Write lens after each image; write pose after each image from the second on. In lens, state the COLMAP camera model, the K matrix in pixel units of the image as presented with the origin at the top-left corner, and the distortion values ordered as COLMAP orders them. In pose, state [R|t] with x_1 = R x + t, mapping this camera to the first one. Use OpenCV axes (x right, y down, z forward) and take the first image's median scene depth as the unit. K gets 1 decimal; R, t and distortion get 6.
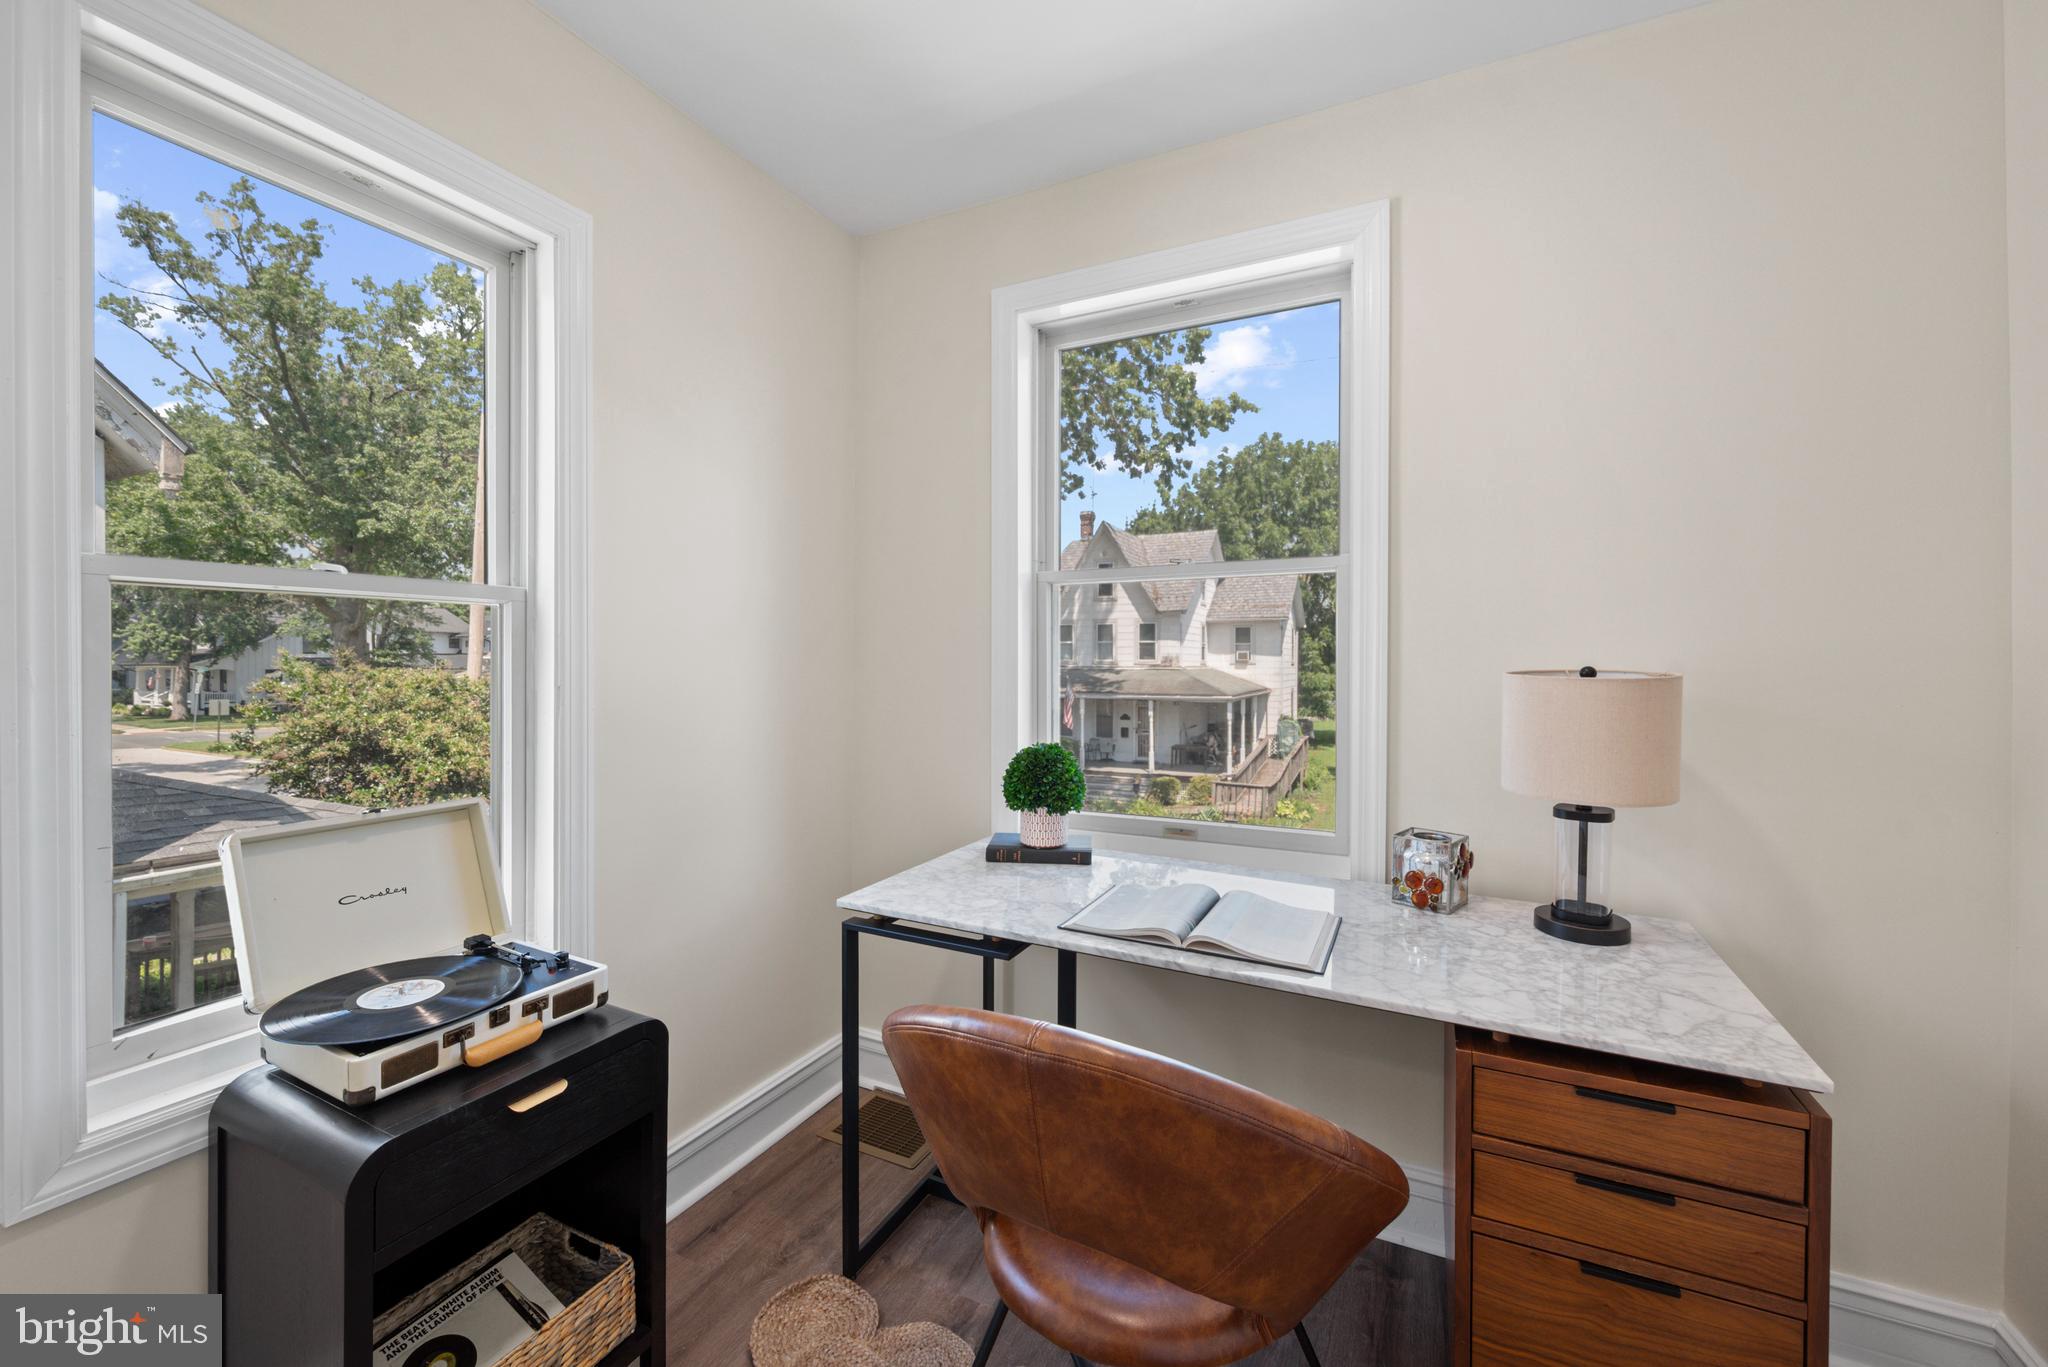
lens RADIAL K [[809.8, 0, 1031.0], [0, 809.8, 682.7], [0, 0, 1]] dist [-0.000297, 0.000209]
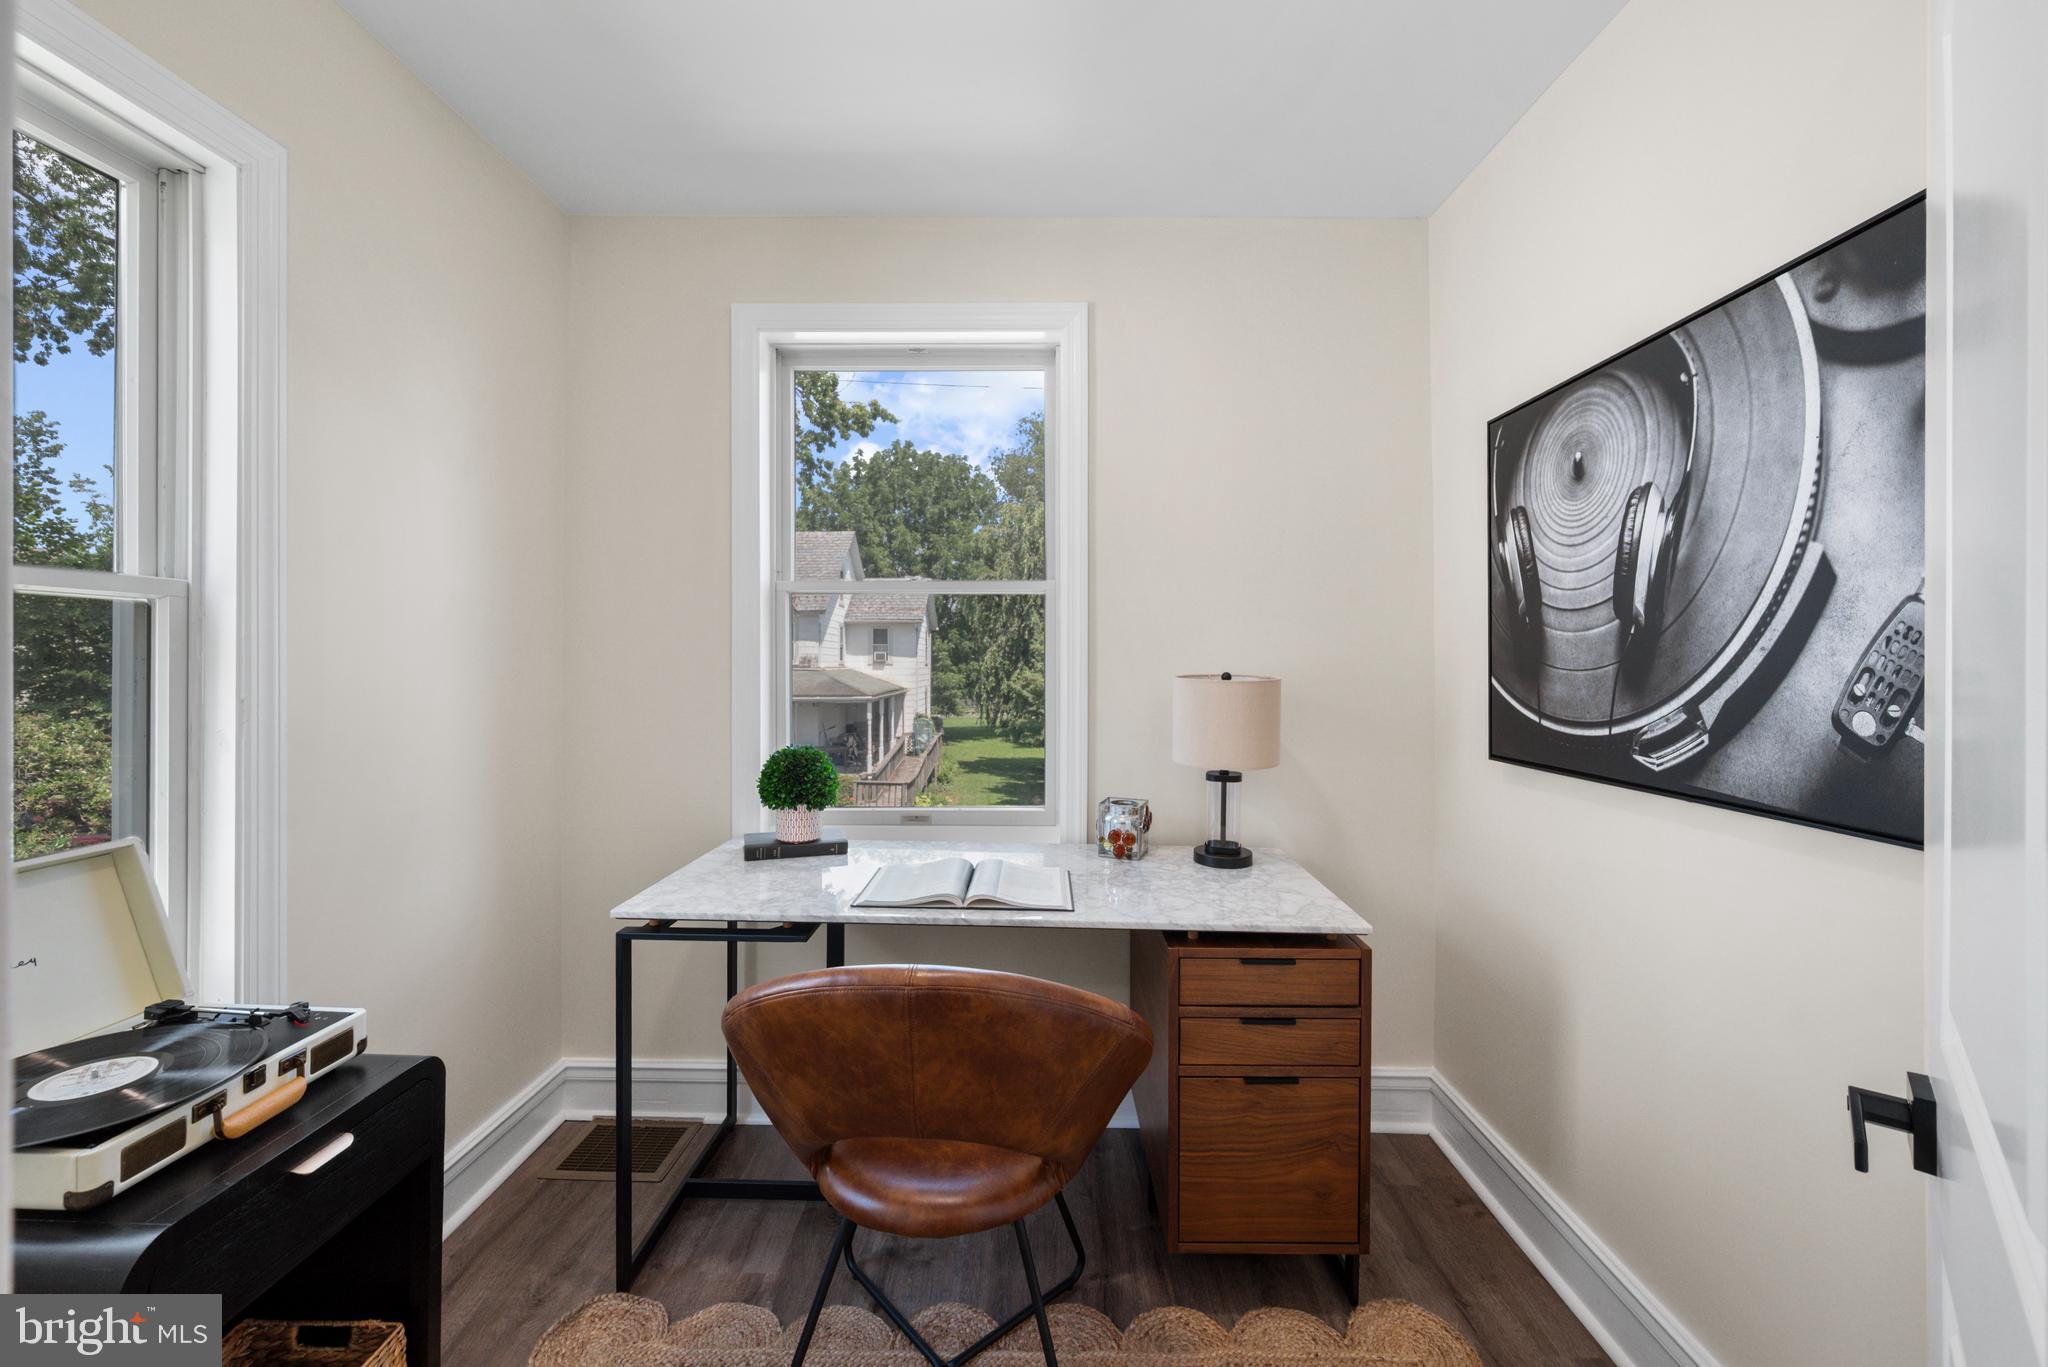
lens RADIAL K [[809.8, 0, 1031.0], [0, 809.8, 682.7], [0, 0, 1]] dist [-0.000297, 0.000209]
pose [[0.902100, -0.009147, 0.431430, -0.211341], [0.009348, 0.999955, 0.001654, -0.006560], [-0.431425, 0.002541, 0.902145, -0.115706]]
